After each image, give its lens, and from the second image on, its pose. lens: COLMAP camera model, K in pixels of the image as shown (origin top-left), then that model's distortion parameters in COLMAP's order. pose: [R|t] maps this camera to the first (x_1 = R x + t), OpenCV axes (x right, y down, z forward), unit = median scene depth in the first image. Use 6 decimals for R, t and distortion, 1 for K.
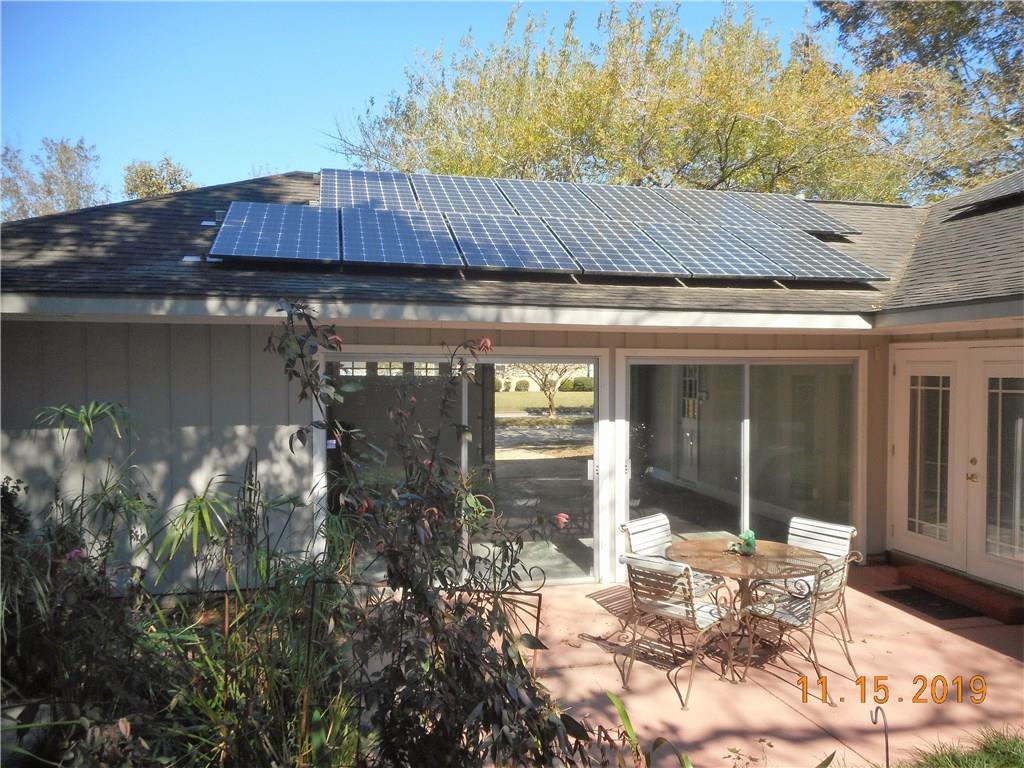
lens RADIAL K [[771.9, 0, 505.3], [0, 771.9, 379.6], [0, 0, 1]] dist [0.009901, -0.007173]
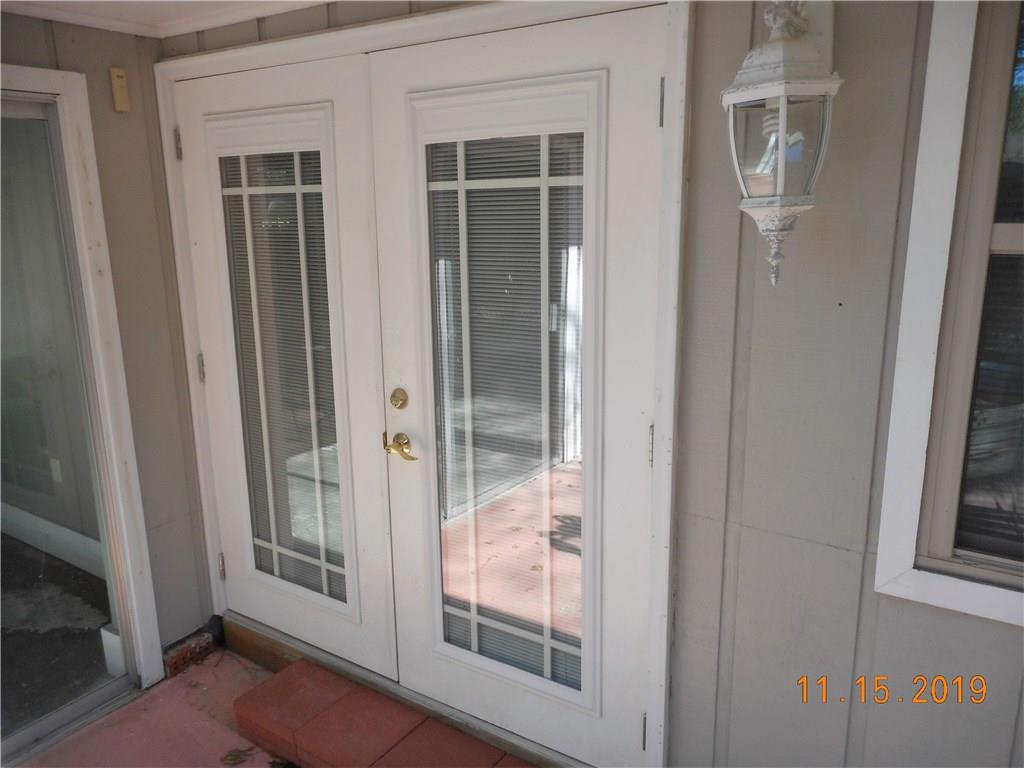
lens RADIAL K [[771.9, 0, 512.5], [0, 771.9, 385.2], [0, 0, 1]] dist [0.009901, -0.007173]
pose [[0.727246, -0.170857, 0.664772, 0.404789], [0.027845, 0.975069, 0.220147, 0.024380], [-0.685812, -0.141591, 0.713872, 0.705219]]
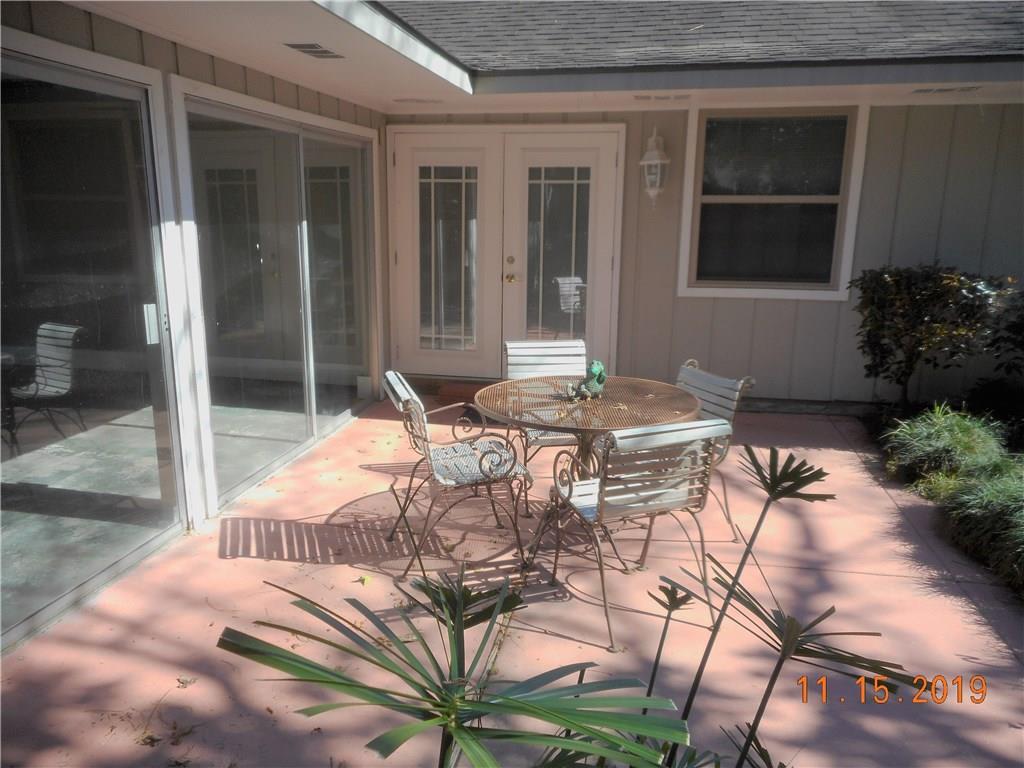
lens RADIAL K [[771.9, 0, 508.6], [0, 771.9, 393.0], [0, 0, 1]] dist [0.009901, -0.007173]
pose [[0.400671, -0.209584, 0.891929, -0.262642], [0.004603, 0.973934, 0.226786, 0.049265], [-0.916210, -0.086761, 0.391192, 0.610753]]
